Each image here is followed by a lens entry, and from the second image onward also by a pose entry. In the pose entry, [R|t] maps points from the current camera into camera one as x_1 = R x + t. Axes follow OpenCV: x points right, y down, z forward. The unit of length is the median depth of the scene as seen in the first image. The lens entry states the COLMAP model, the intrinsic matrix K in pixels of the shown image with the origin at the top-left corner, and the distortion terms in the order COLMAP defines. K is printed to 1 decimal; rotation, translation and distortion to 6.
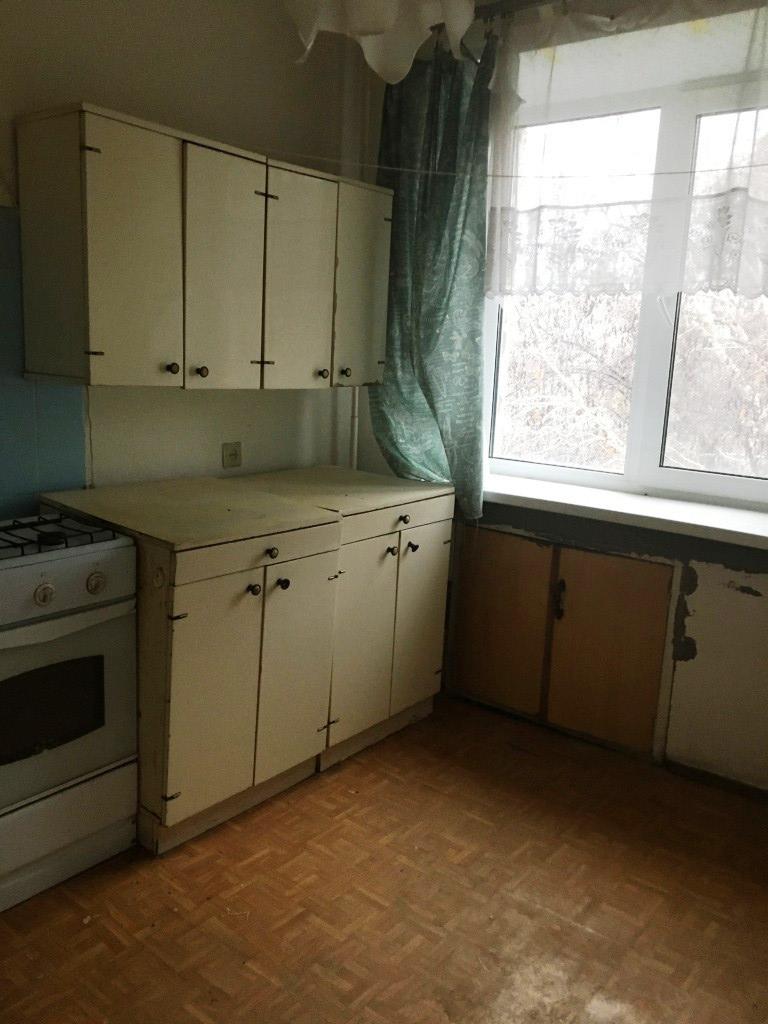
lens RADIAL K [[862.5, 0, 383.0], [0, 862.5, 511.8], [0, 0, 1]] dist [0.076699, -0.112714]
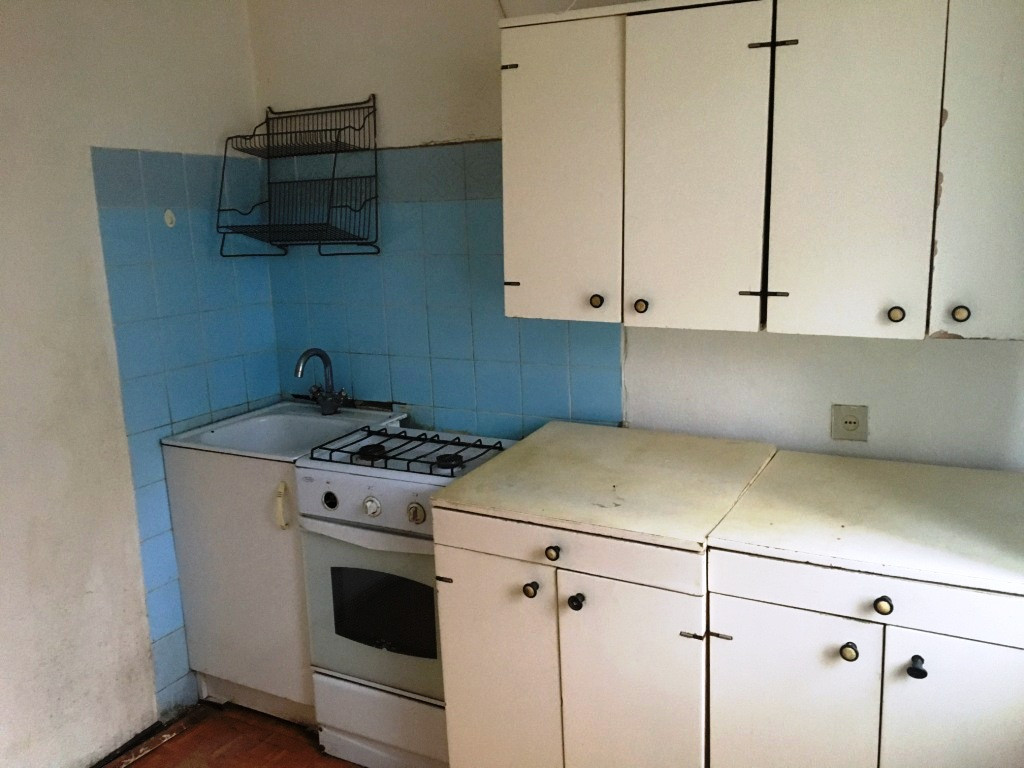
lens RADIAL K [[862.5, 0, 512.6], [0, 862.5, 379.6], [0, 0, 1]] dist [0.076699, -0.112714]
pose [[0.176169, 0.138891, -0.974512, 0.565723], [-0.152186, 0.981935, 0.112437, -0.175945], [0.972525, 0.128499, 0.194124, 0.789611]]
